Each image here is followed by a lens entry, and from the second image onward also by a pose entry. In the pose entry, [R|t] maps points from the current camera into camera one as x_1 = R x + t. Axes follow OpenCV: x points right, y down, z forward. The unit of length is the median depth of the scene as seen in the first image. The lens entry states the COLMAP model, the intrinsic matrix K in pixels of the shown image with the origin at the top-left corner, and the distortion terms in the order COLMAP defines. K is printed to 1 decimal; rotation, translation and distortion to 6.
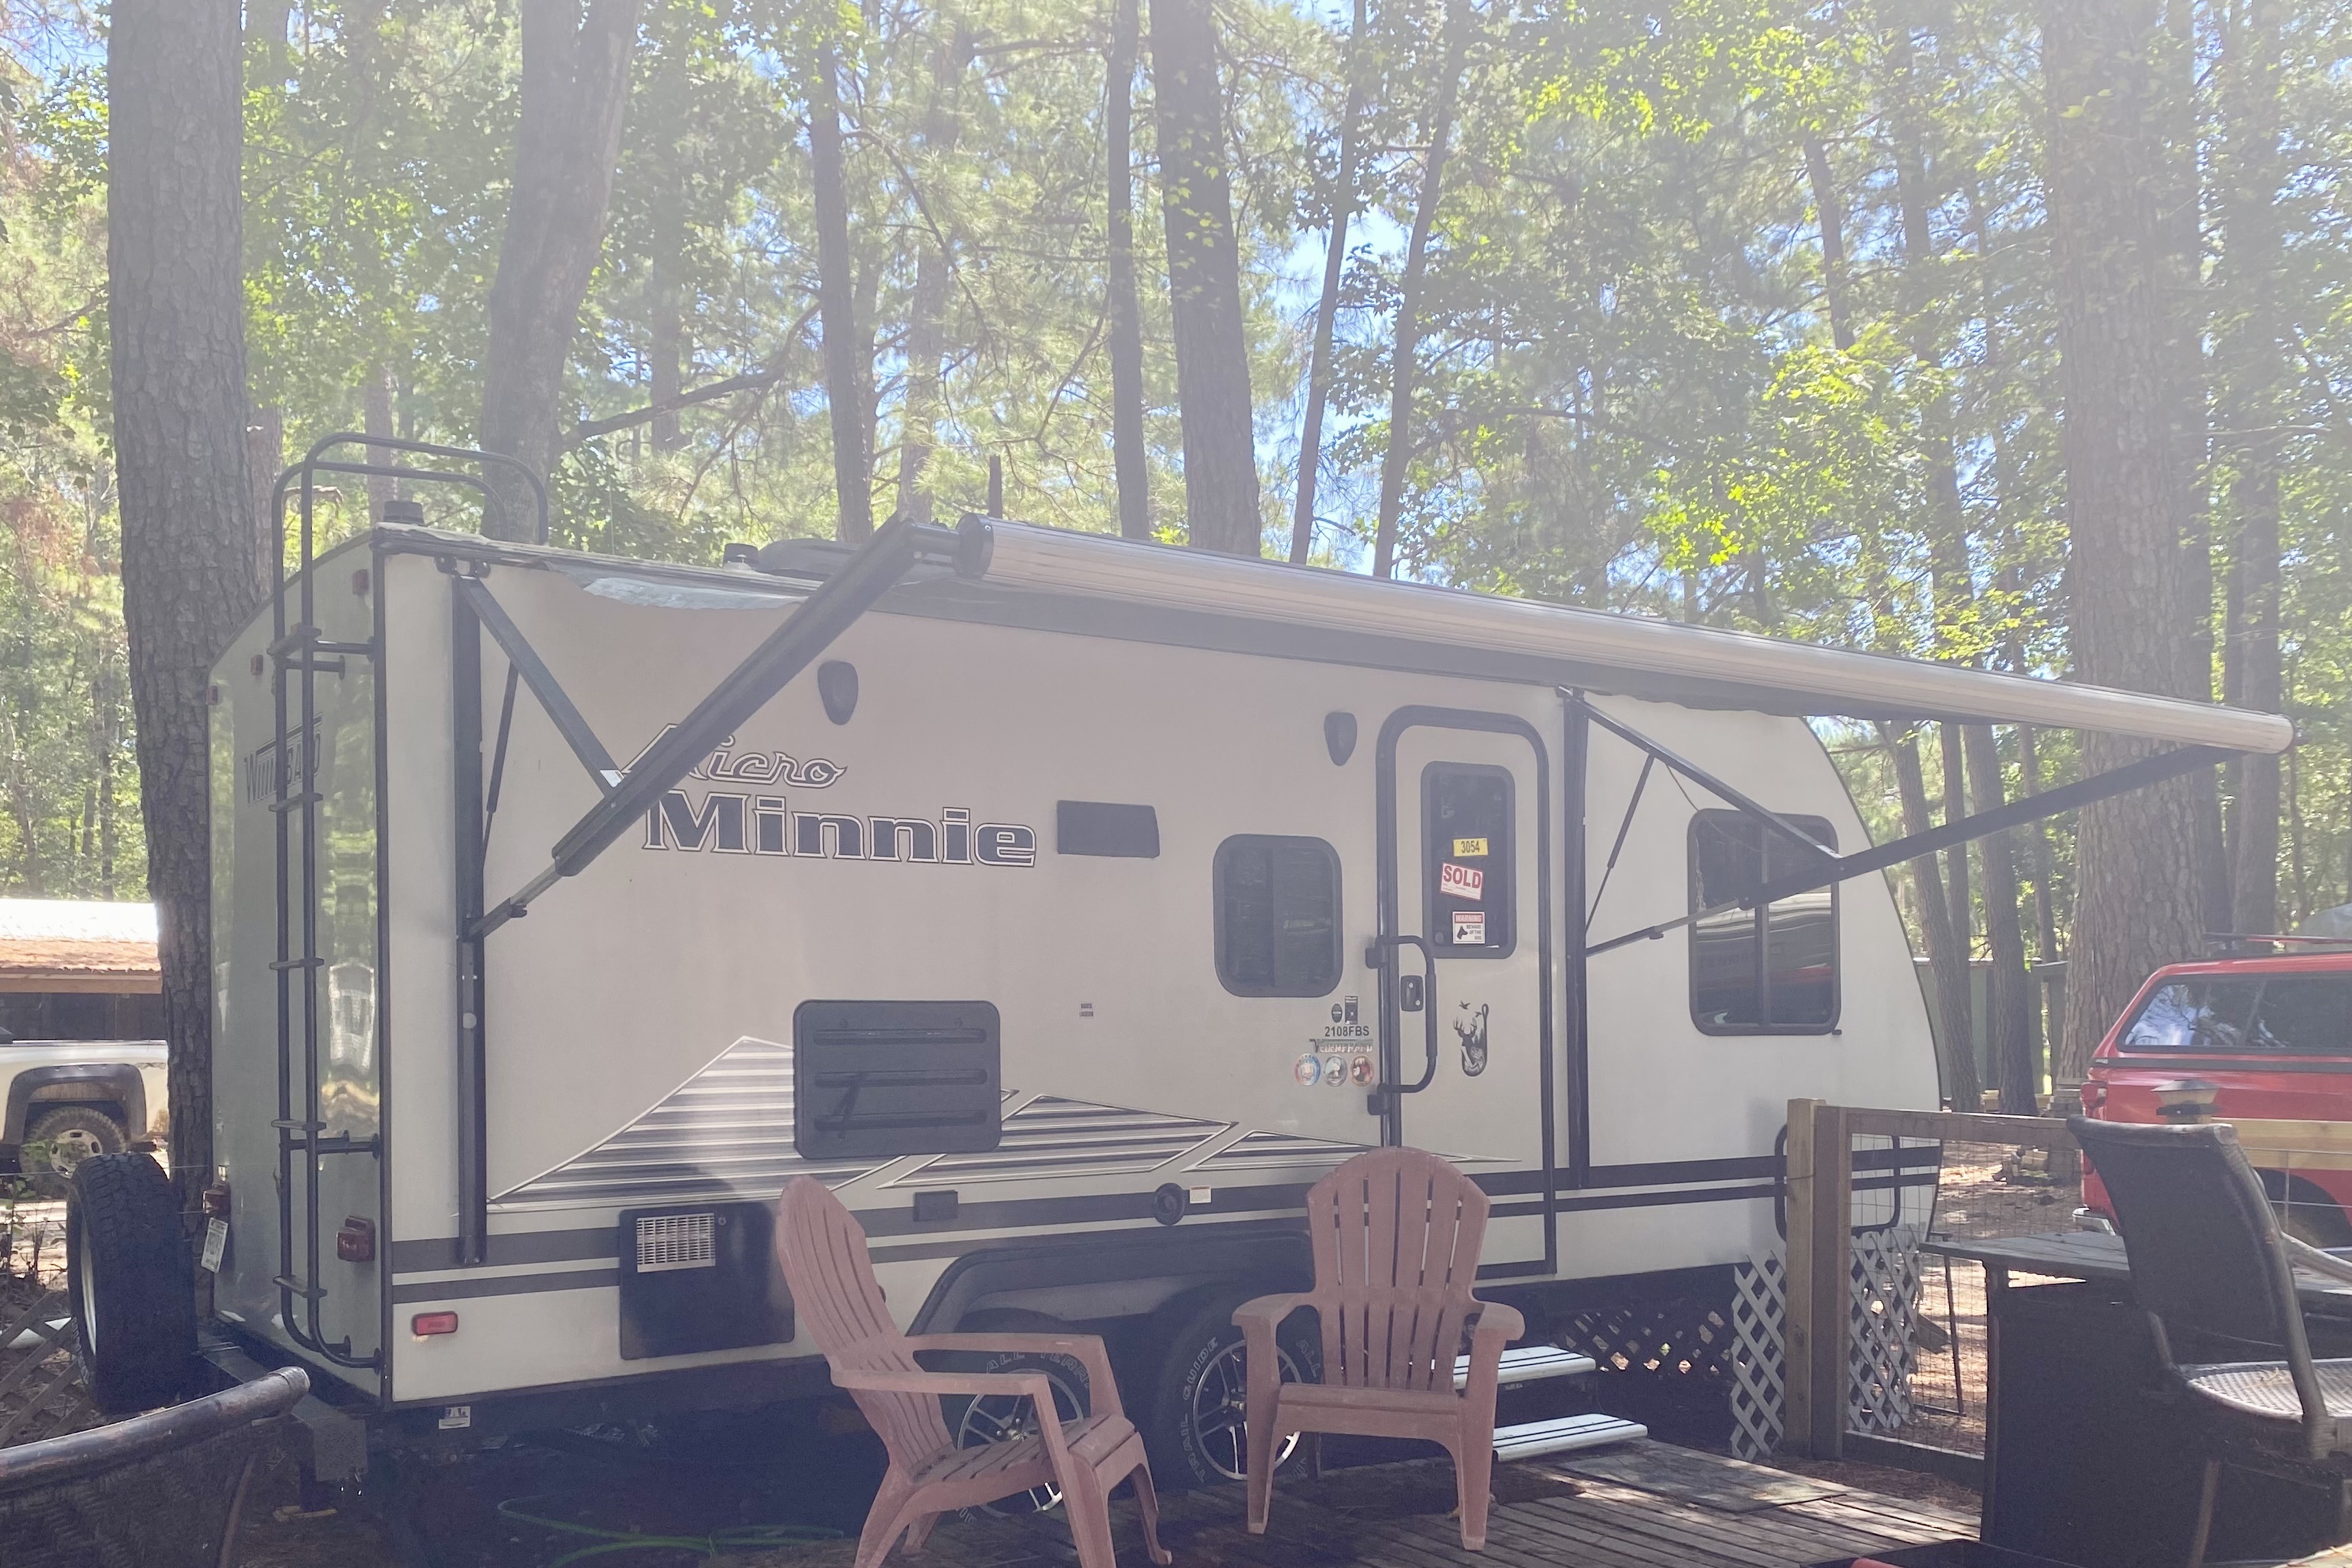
lens RADIAL K [[1639.1, 0, 1173.7], [0, 1639.1, 757.3], [0, 0, 1]] dist [-0.032488, 0.034769]
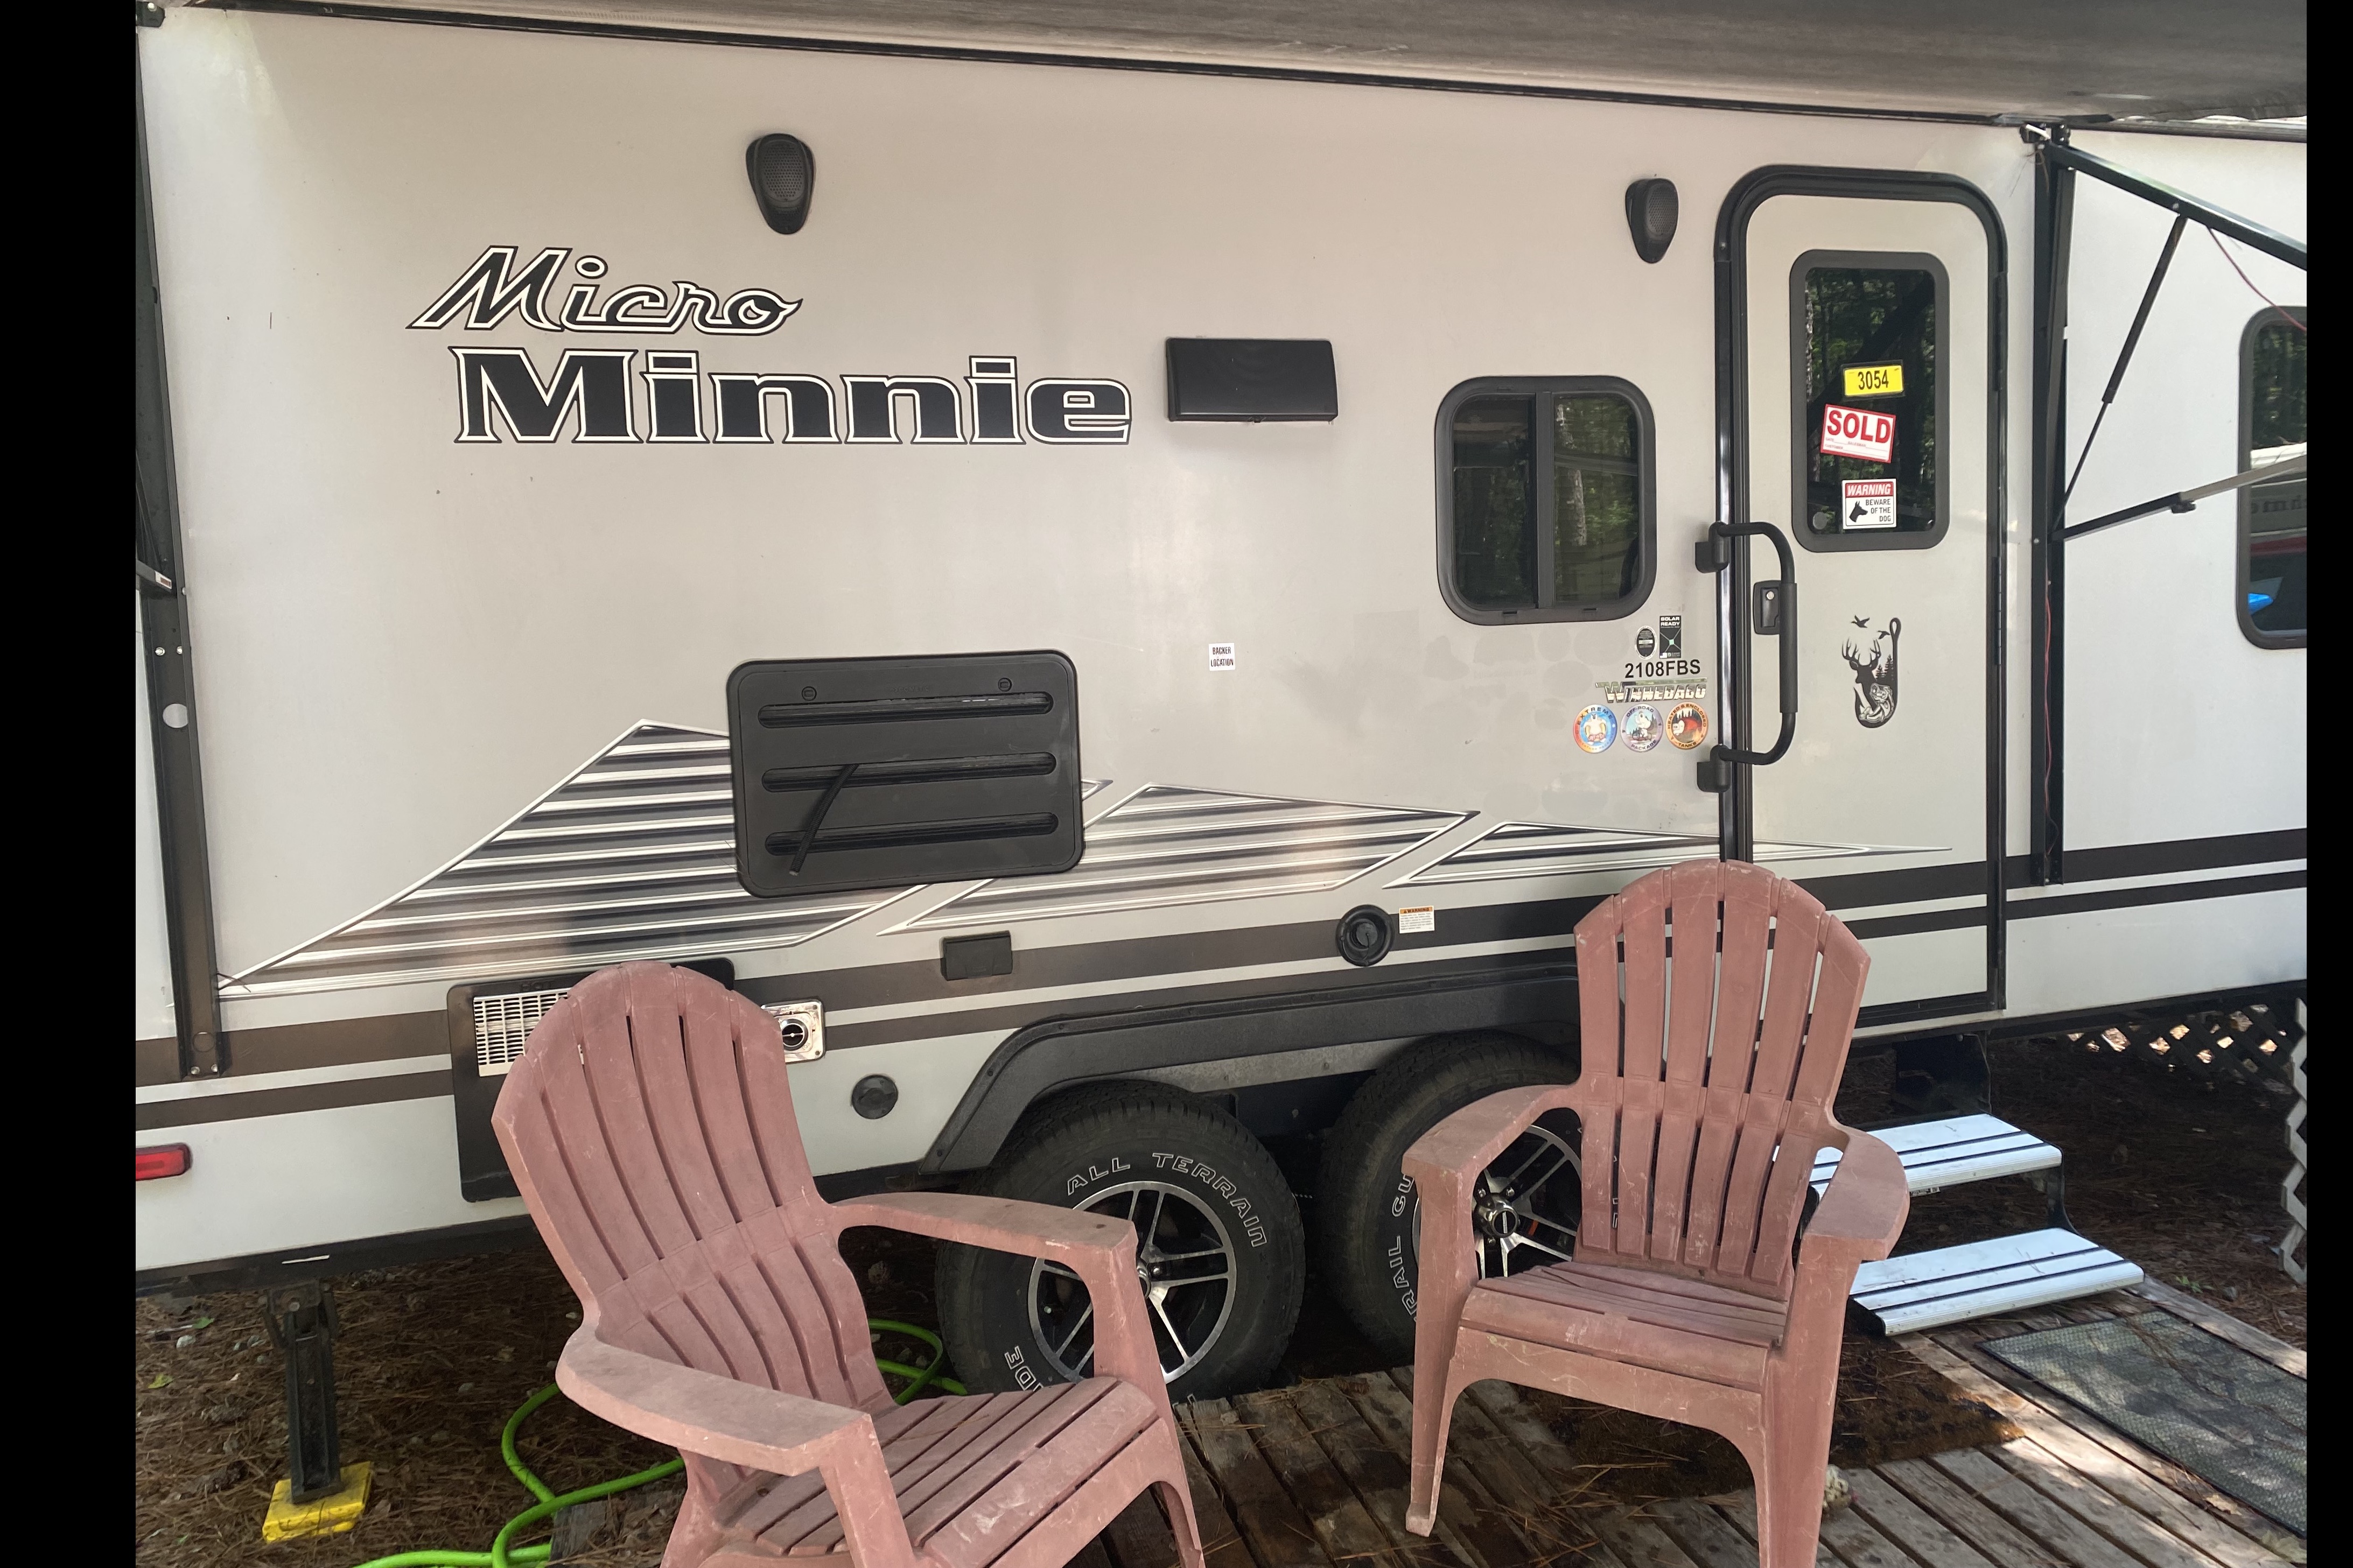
lens RADIAL K [[1666.9, 0, 1175.5], [0, 1666.9, 722.5], [0, 0, 1]] dist [0.005775, -0.058419]
pose [[0.966990, -0.026982, -0.253383, 0.086119], [0.077288, 0.978592, 0.190744, 0.045092], [0.242812, -0.204031, 0.948374, 0.309763]]
